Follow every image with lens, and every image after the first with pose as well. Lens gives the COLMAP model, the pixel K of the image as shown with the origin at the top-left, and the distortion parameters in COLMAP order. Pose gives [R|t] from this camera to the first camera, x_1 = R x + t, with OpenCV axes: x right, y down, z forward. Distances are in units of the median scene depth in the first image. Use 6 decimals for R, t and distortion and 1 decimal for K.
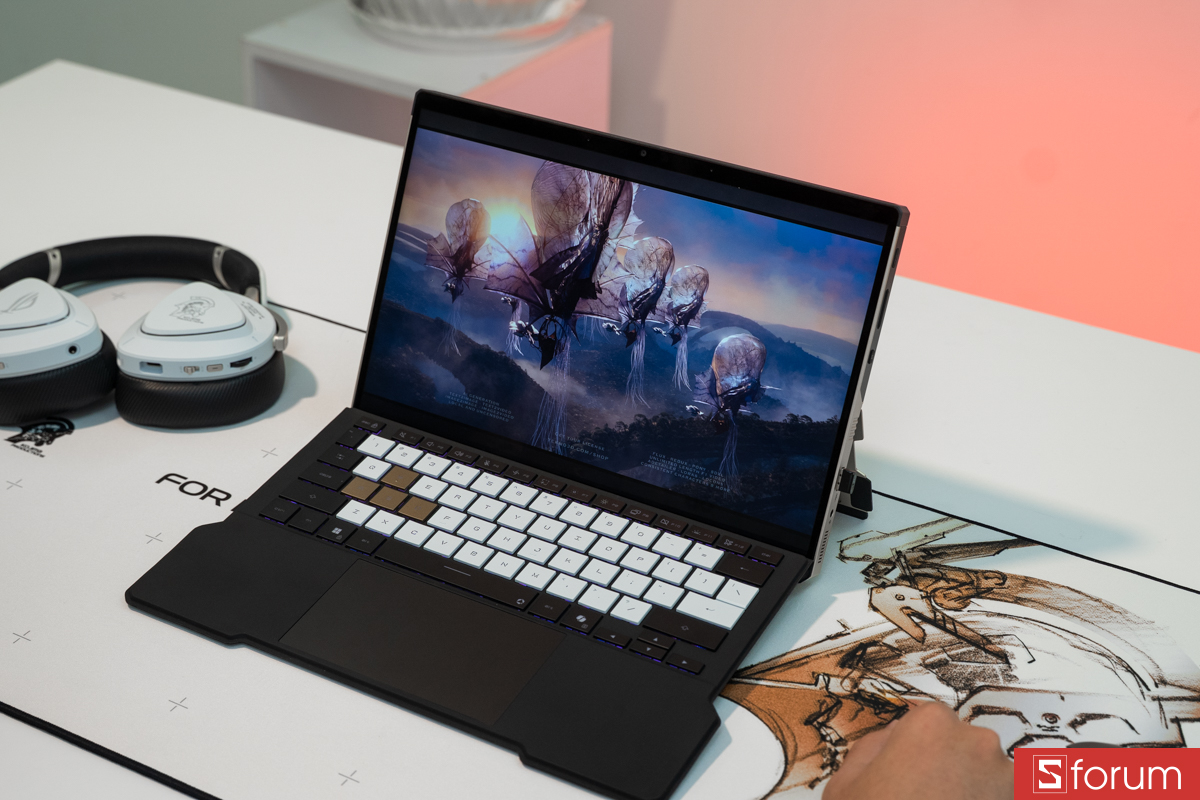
lens RADIAL K [[1993.0, 0, 598.5], [0, 1993.0, 399.1], [0, 0, 1]] dist [0.024604, 0.000000]
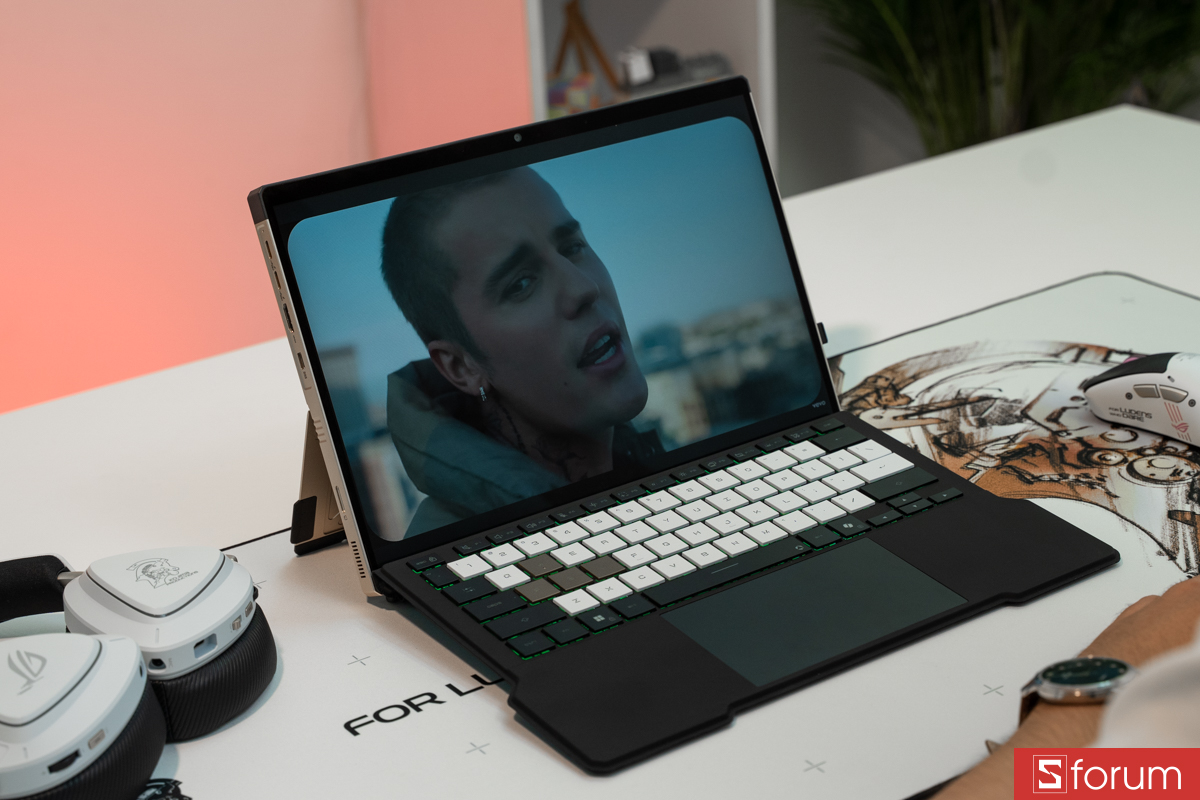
lens RADIAL K [[2389.9, 0, 601.3], [0, 2389.9, 392.0], [0, 0, 1]] dist [0.208669, 0.000000]
pose [[0.423482, -0.376668, 0.823884, -0.954152], [0.516393, 0.847605, 0.122084, -0.142599], [-0.744313, 0.373747, 0.553454, 0.404963]]
